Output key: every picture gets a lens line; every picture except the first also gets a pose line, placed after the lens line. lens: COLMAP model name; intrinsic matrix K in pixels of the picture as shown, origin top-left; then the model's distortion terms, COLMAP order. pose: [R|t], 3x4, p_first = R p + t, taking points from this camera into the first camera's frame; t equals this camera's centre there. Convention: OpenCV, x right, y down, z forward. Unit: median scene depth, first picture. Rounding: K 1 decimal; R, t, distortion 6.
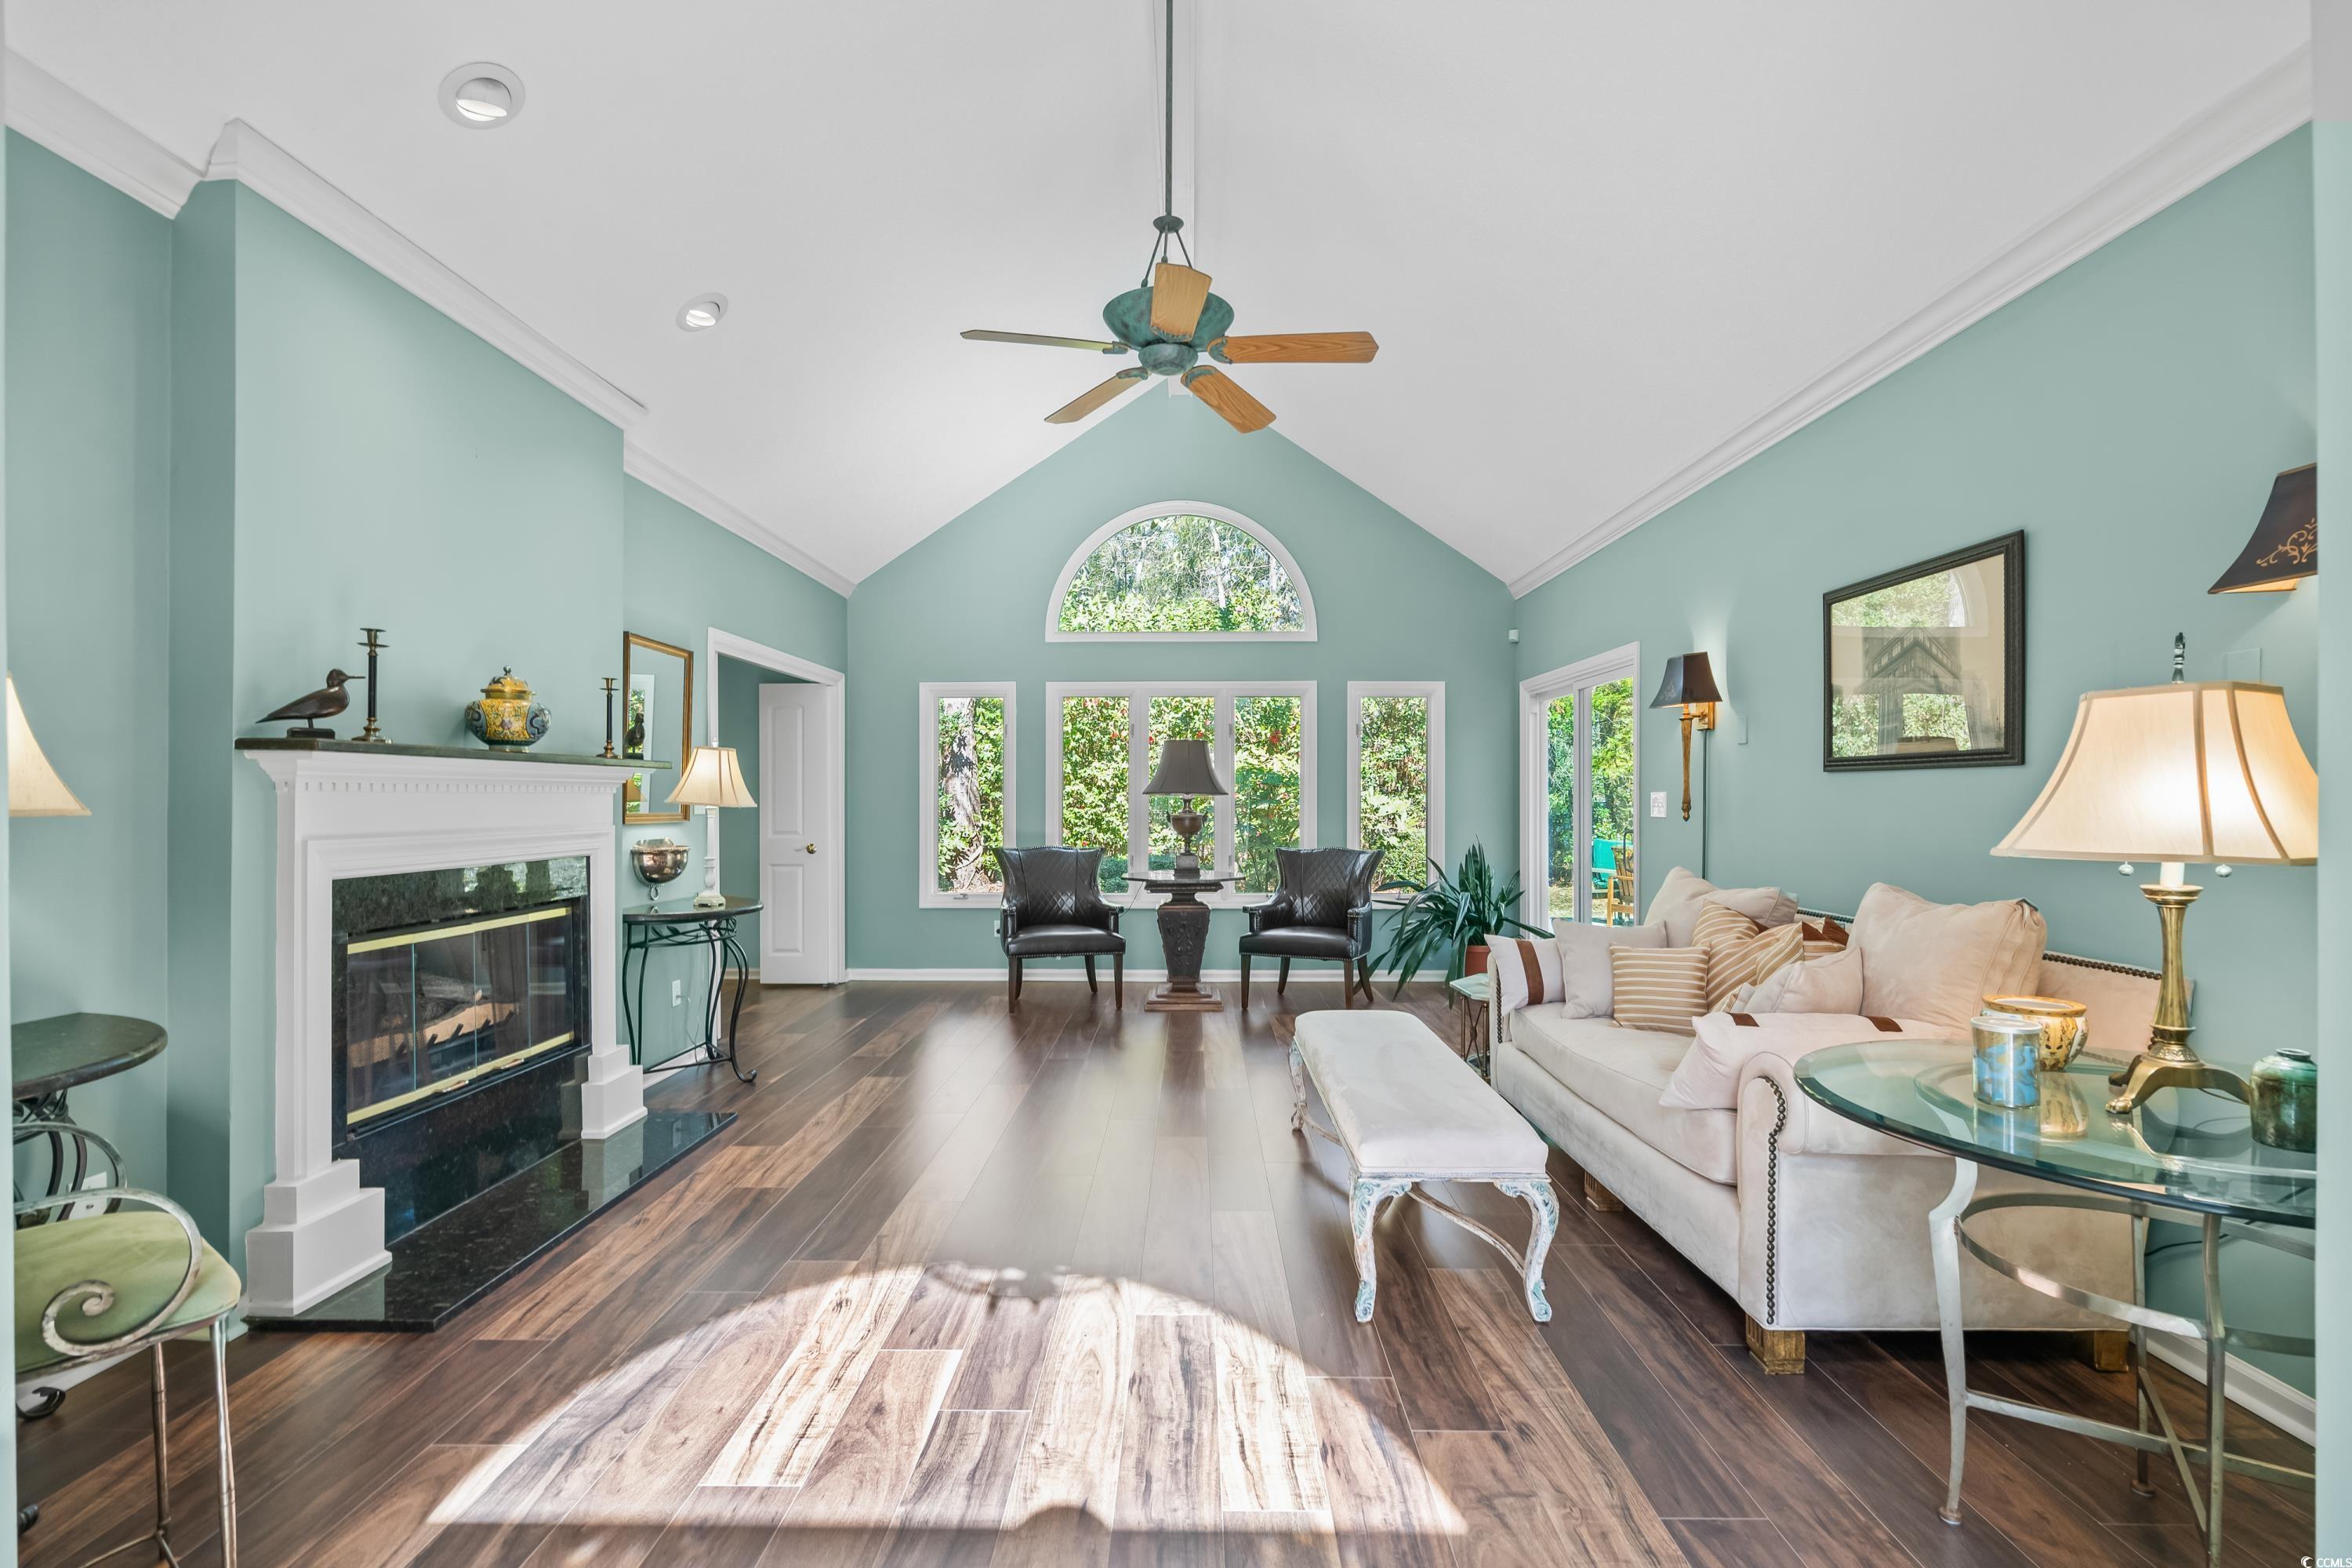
lens RADIAL K [[1074.6, 0, 1176.0], [0, 1074.6, 784.0], [0, 0, 1]] dist [-0.000365, 0.000590]
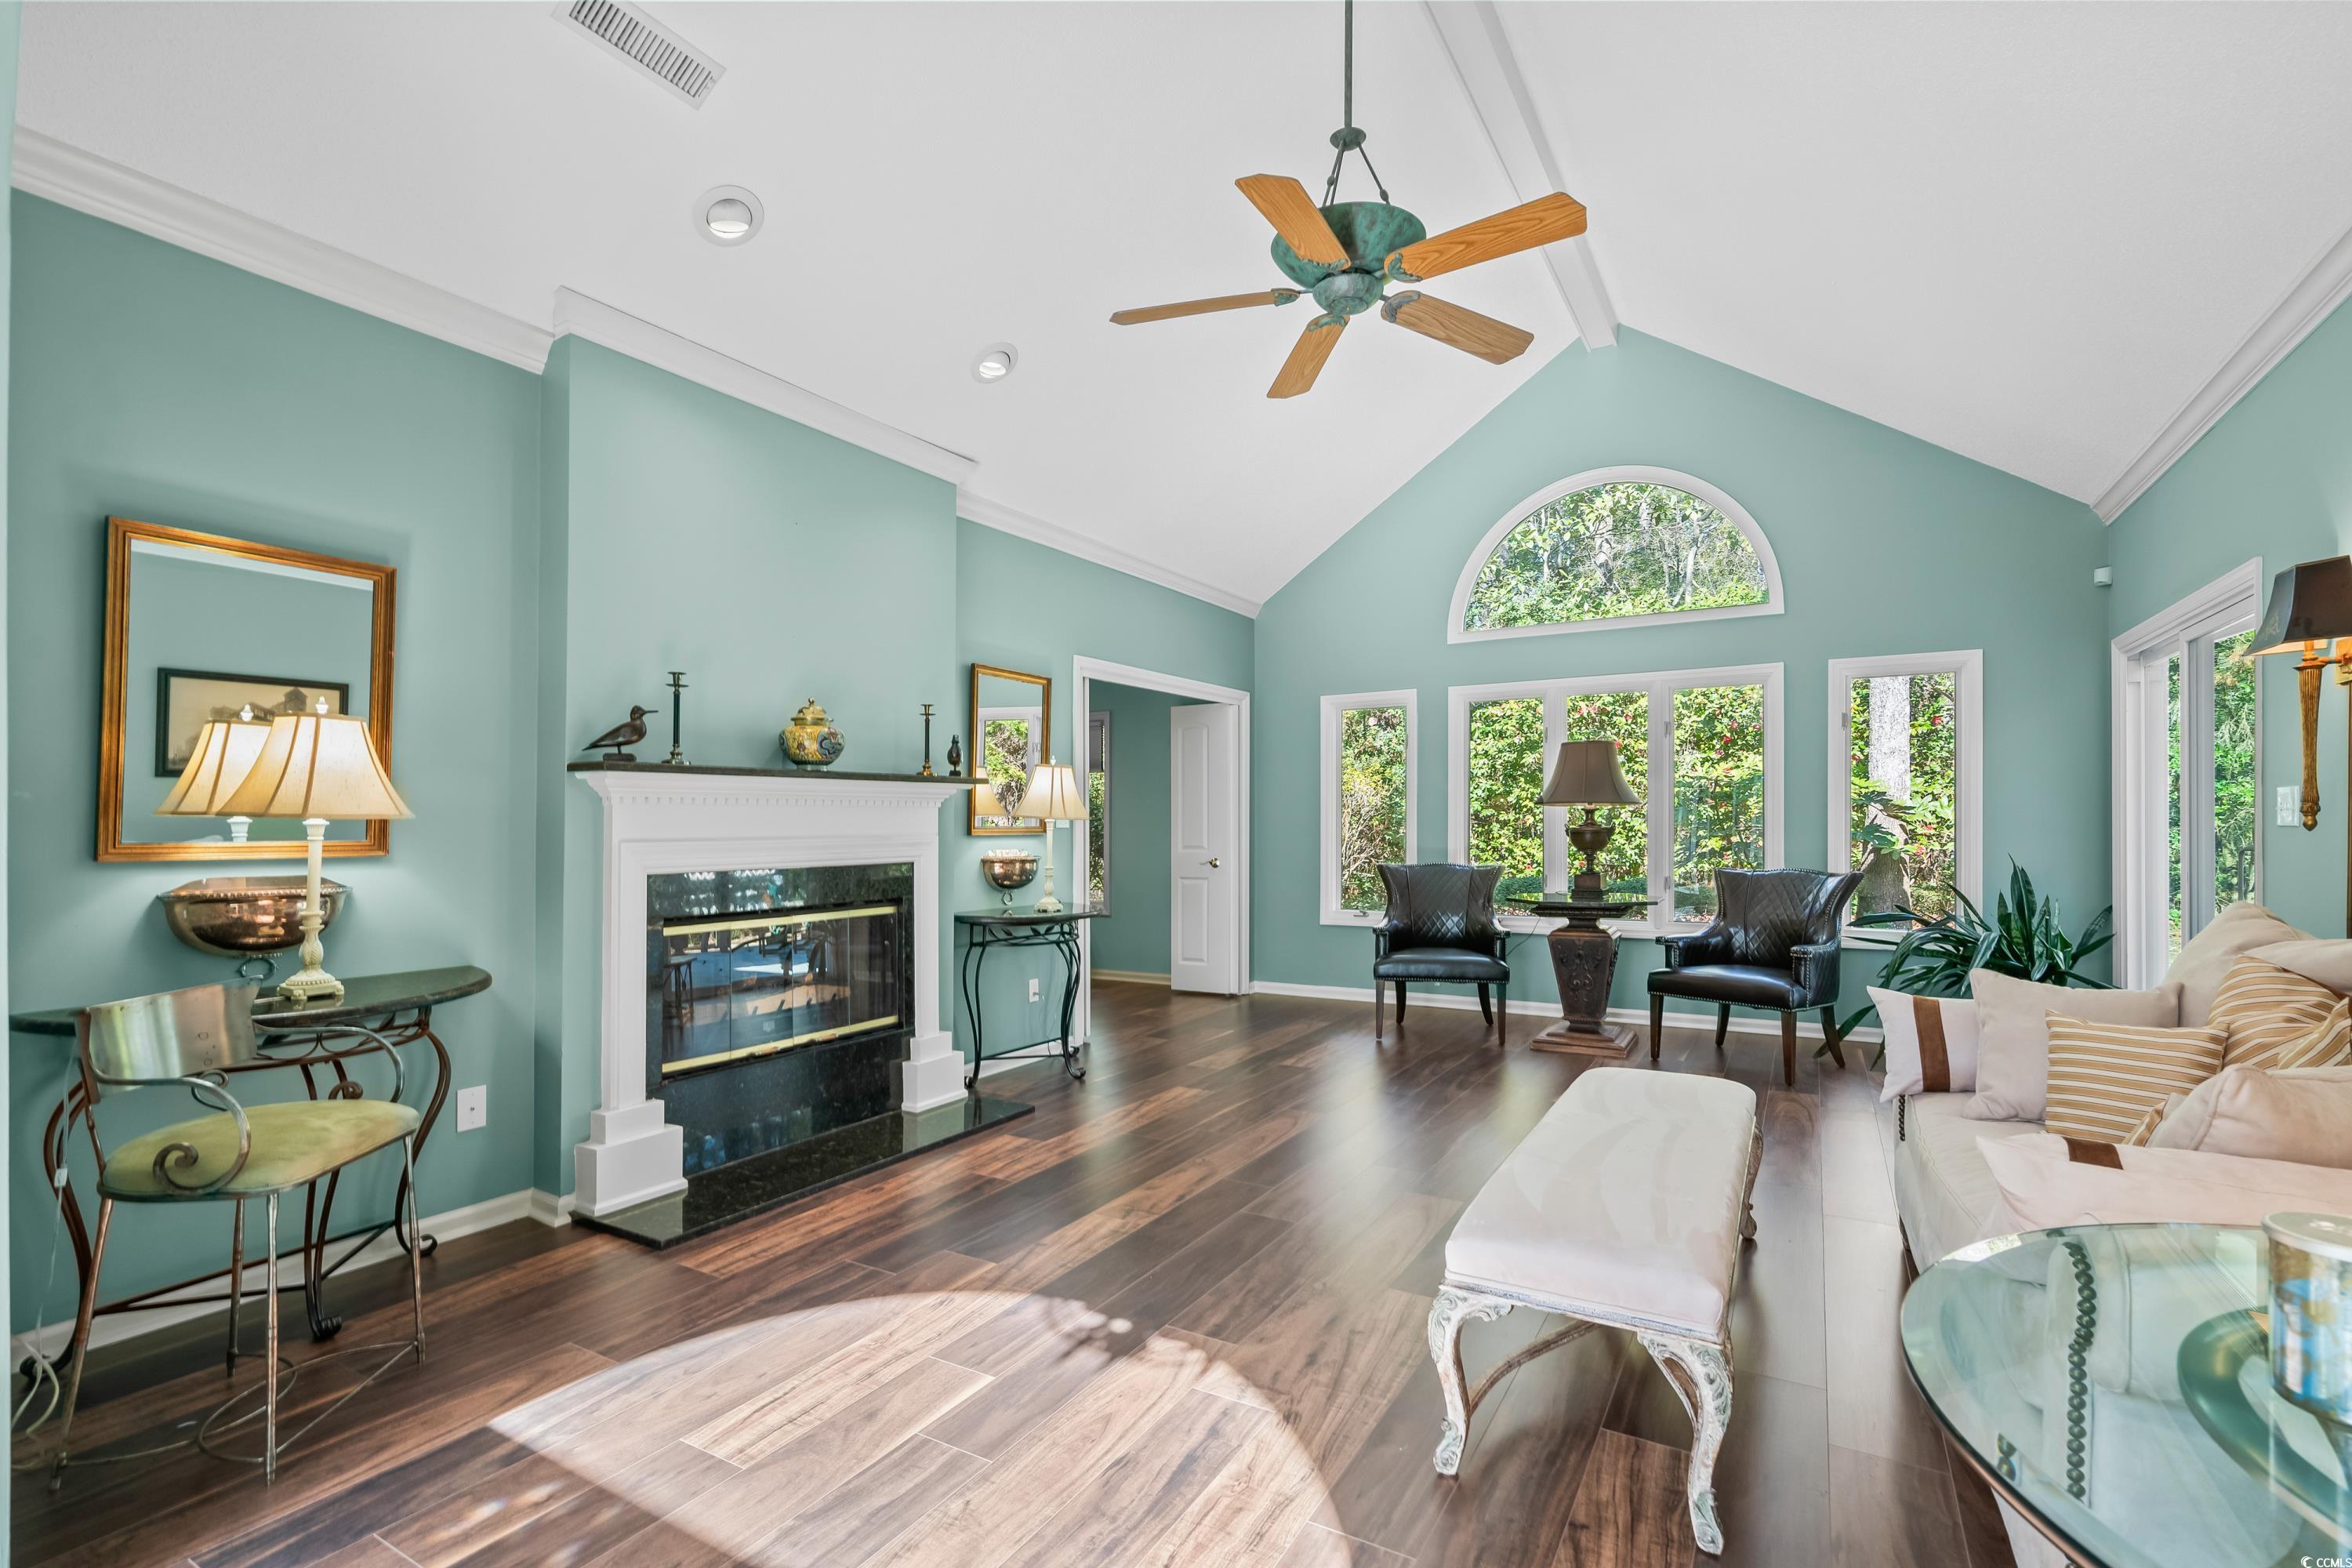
lens RADIAL K [[1064.9, 0, 1178.6], [0, 1064.9, 804.9], [0, 0, 1]] dist [-0.001940, 0.000339]
pose [[0.866374, -0.015430, -0.499157, 0.266477], [0.015026, 0.999875, -0.004828, 0.016647], [0.499169, -0.003318, 0.866498, 0.168318]]
